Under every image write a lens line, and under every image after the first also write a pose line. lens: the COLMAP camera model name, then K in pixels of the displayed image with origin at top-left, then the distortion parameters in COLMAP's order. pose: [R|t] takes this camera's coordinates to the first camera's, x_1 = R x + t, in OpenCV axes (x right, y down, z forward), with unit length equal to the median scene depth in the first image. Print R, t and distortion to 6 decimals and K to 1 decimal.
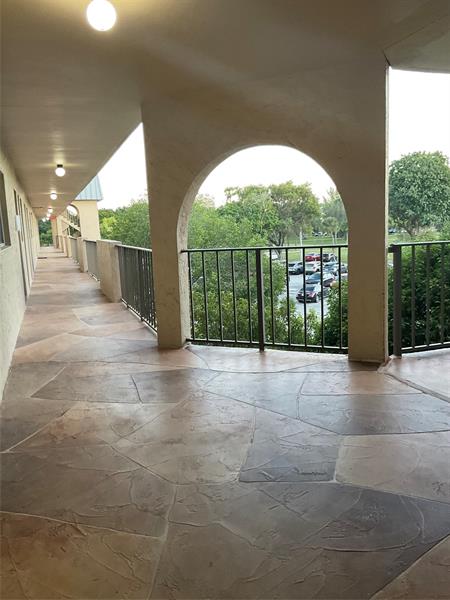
lens RADIAL K [[505.6, 0, 231.9], [0, 505.6, 303.3], [0, 0, 1]] dist [0.113155, -0.181250]
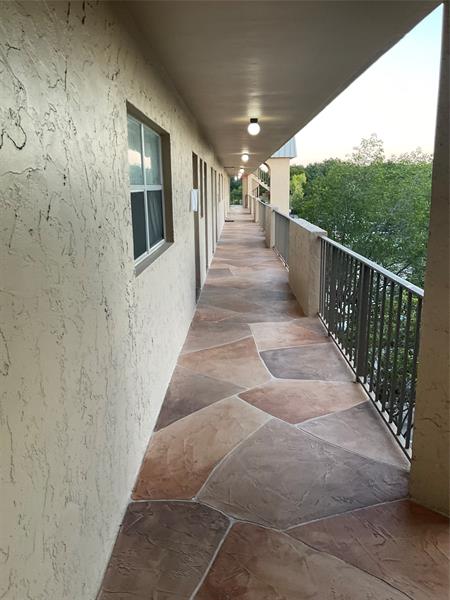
lens RADIAL K [[505.6, 0, 231.9], [0, 505.6, 303.3], [0, 0, 1]] dist [0.113155, -0.181250]
pose [[0.936080, 0.115227, -0.332381, -0.055923], [-0.087562, 0.991416, 0.097097, -0.046235], [0.340716, -0.061787, 0.938134, 0.173367]]
